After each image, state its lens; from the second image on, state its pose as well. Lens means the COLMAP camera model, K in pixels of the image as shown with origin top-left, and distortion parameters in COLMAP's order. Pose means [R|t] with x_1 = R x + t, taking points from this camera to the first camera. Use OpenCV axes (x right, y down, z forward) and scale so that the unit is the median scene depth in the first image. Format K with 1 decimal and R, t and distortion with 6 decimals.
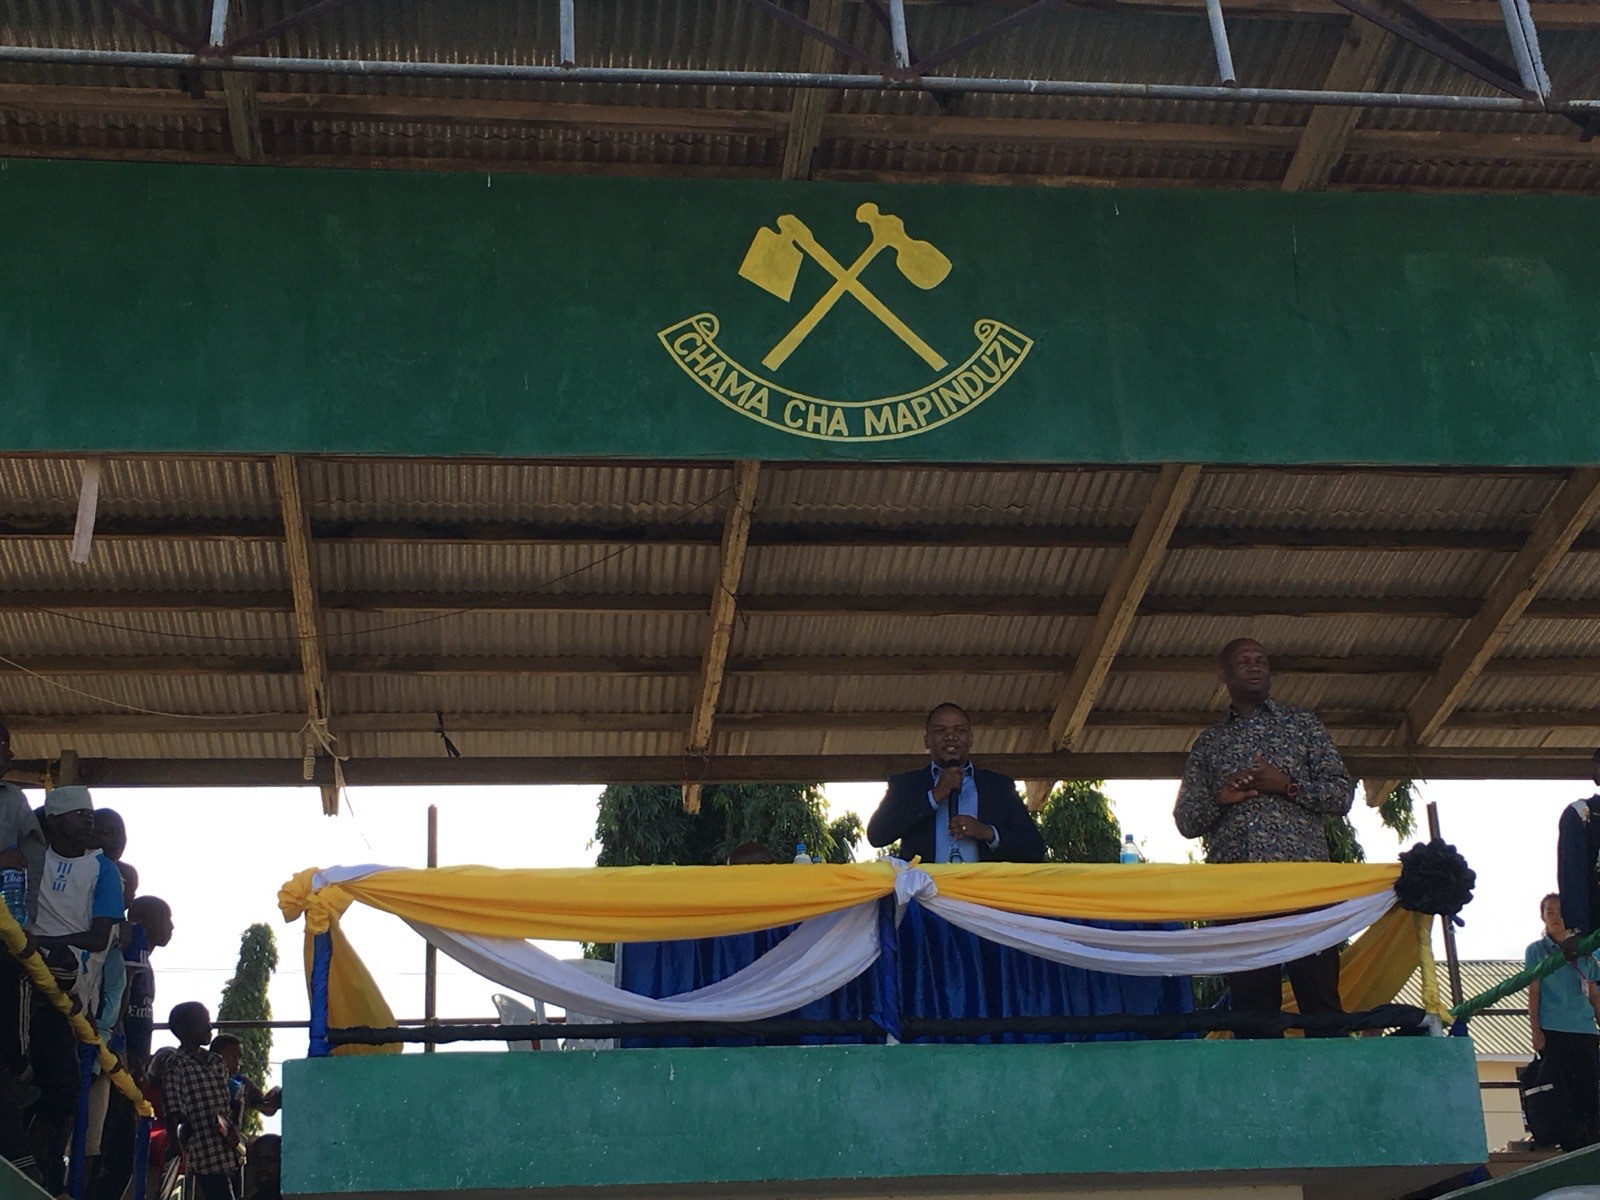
lens RADIAL K [[2426.2, 0, 800.0], [0, 2426.2, 600.0], [0, 0, 1]] dist [0.014851, 0.033591]
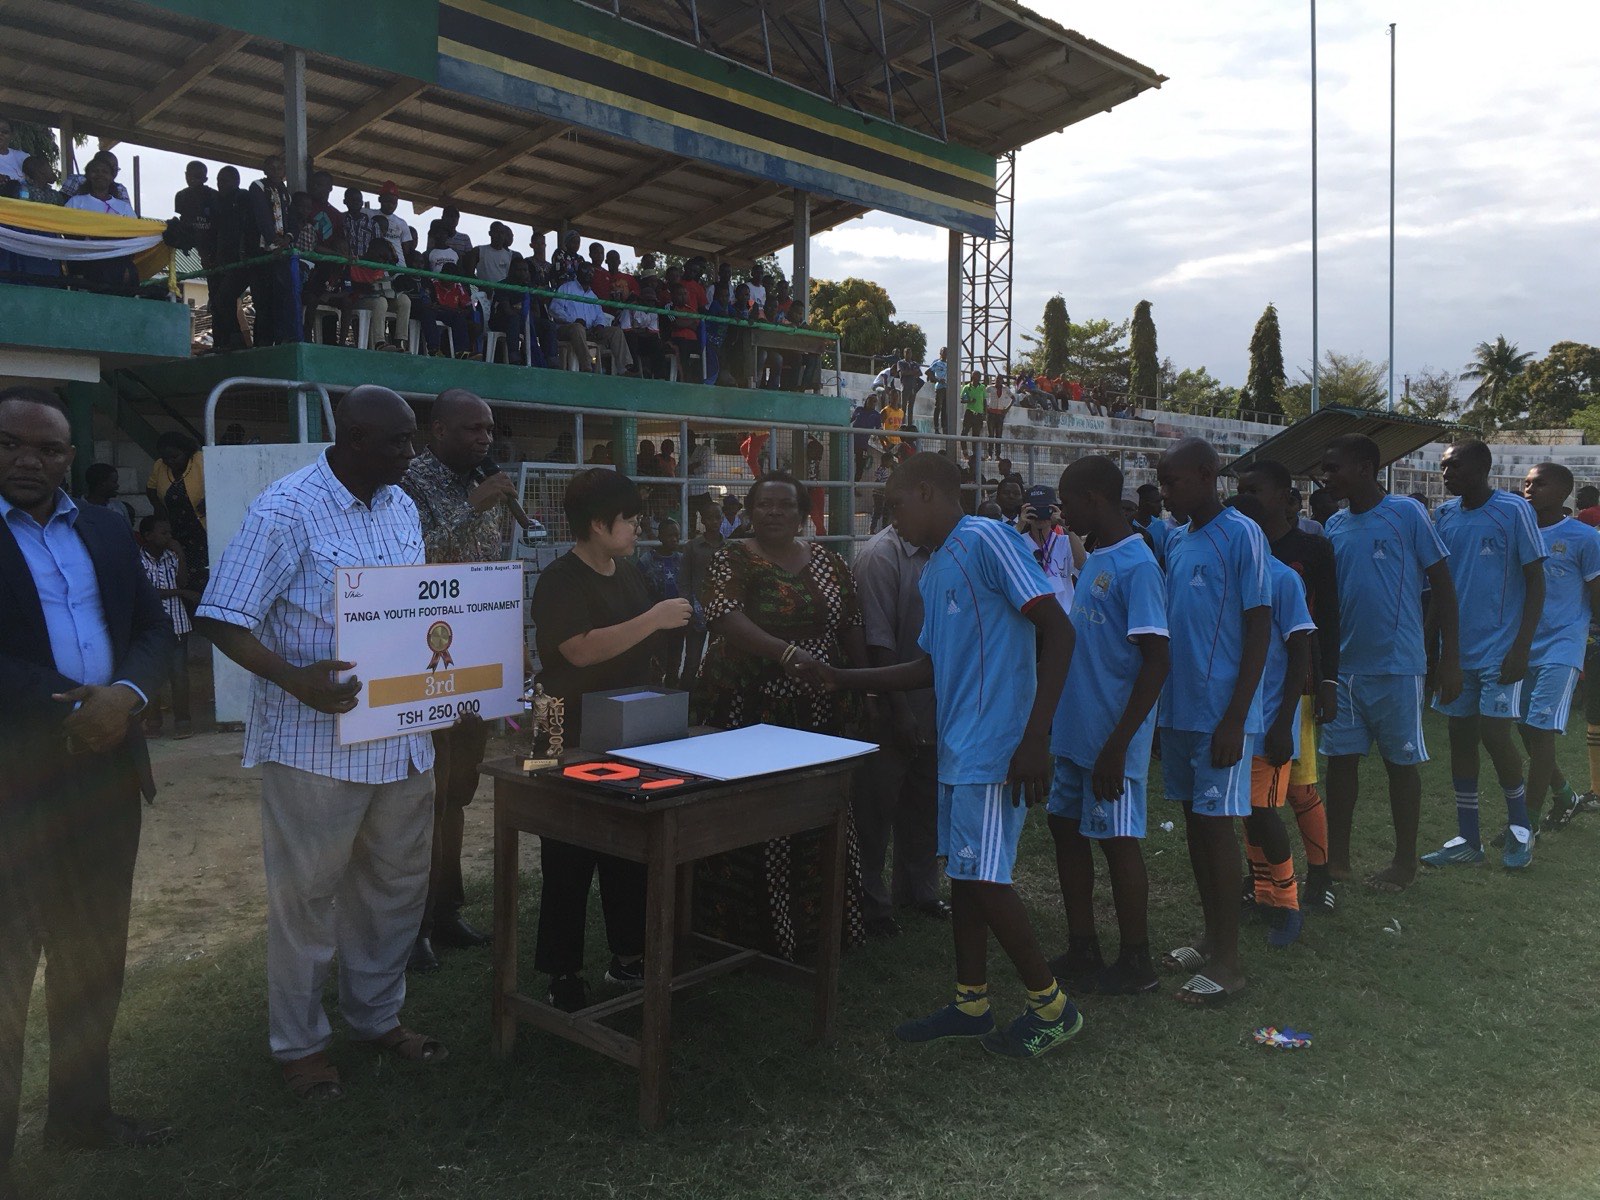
lens RADIAL K [[1342.3, 0, 800.0], [0, 1342.3, 600.0], [0, 0, 1]] dist [-0.000861, -0.001045]
pose [[0.737516, -0.014842, 0.675166, -0.160940], [-0.248690, 0.923534, 0.291957, -0.077296], [-0.627872, -0.383230, 0.677430, -0.335693]]
